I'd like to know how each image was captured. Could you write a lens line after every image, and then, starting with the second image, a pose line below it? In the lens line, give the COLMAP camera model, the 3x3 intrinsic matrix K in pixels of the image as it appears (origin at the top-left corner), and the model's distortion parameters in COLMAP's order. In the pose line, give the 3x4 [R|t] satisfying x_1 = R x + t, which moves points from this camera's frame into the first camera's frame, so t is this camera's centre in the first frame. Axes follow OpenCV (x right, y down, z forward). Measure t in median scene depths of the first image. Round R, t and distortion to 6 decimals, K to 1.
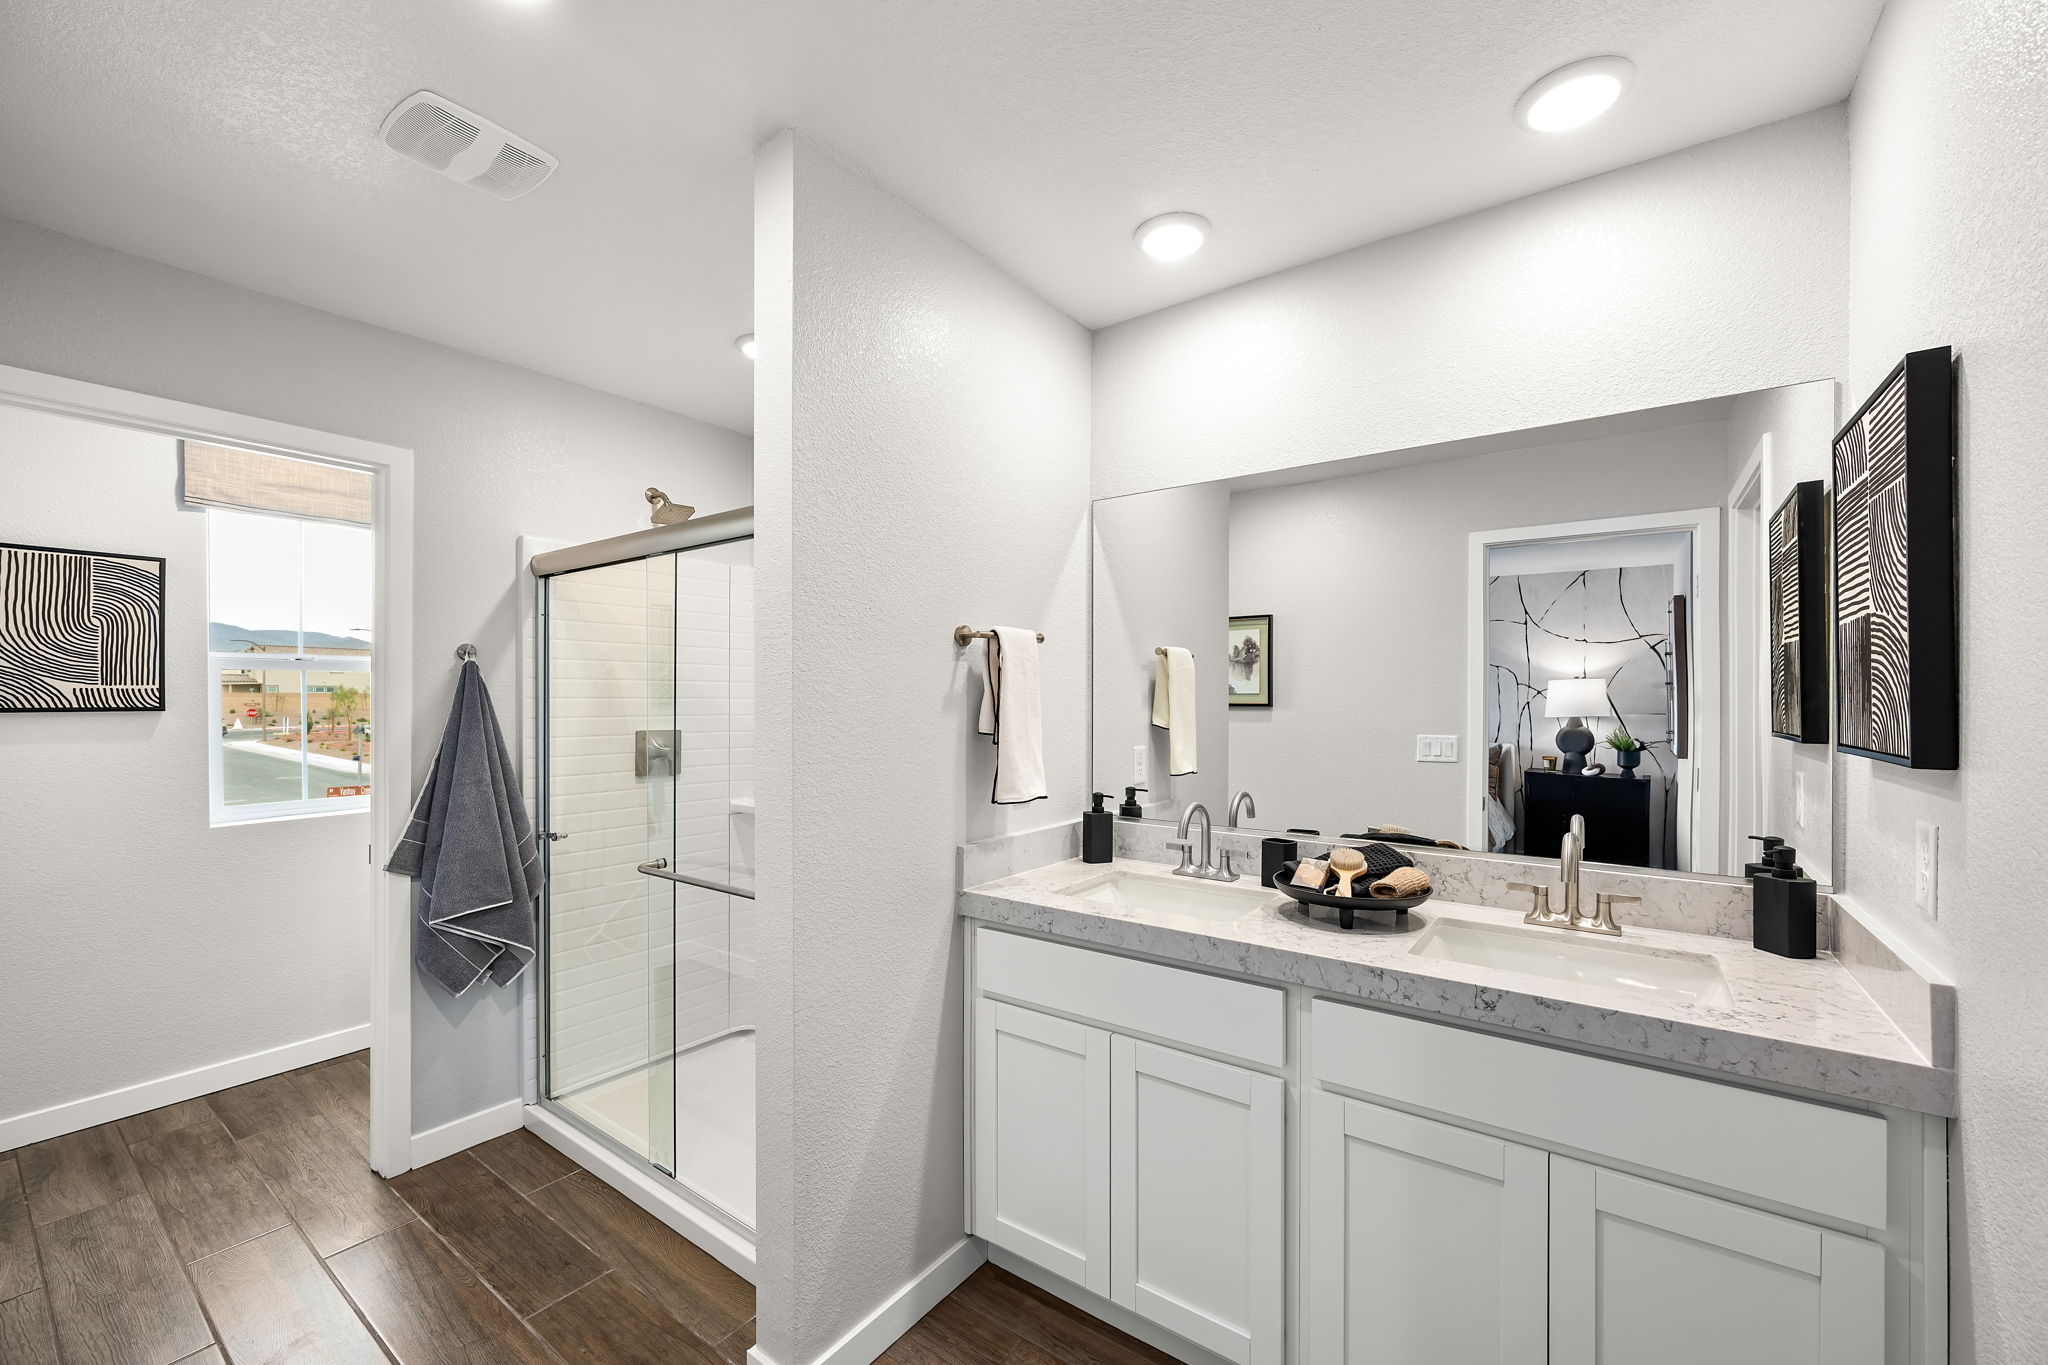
lens RADIAL K [[806.3, 0, 1020.6], [0, 806.3, 686.0], [0, 0, 1]] dist [-0.001630, 0.000255]
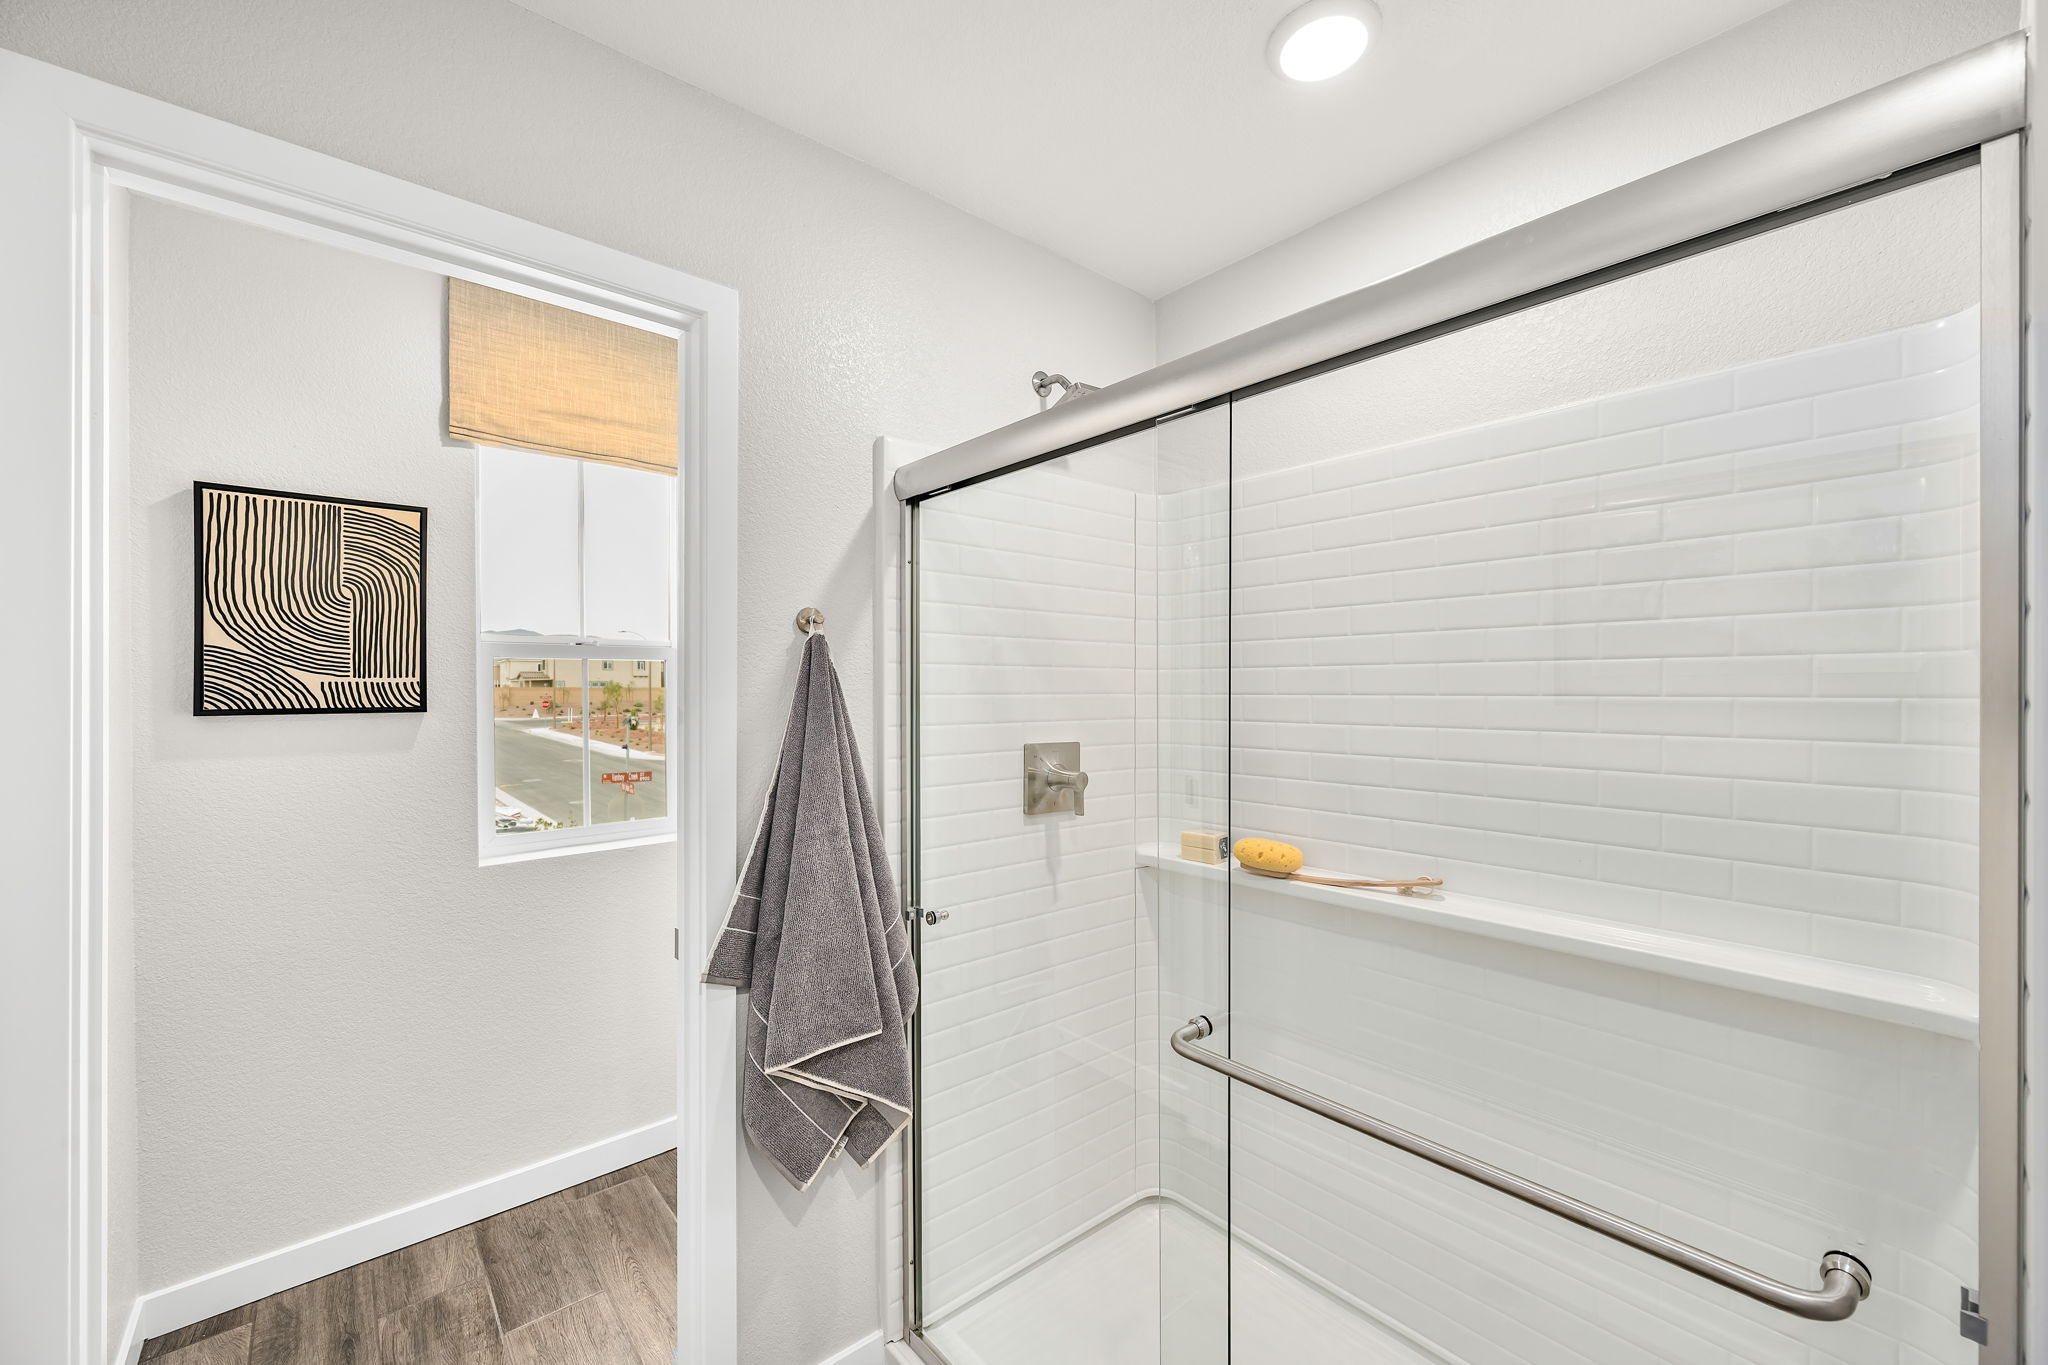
lens RADIAL K [[799.5, 0, 1024.4], [0, 799.5, 672.6], [0, 0, 1]] dist [-0.000408, -0.000381]
pose [[0.975224, -0.007135, -0.221104, -0.375249], [0.005511, 0.999953, -0.007963, 0.003446], [0.221150, 0.006547, 0.975218, 0.418674]]
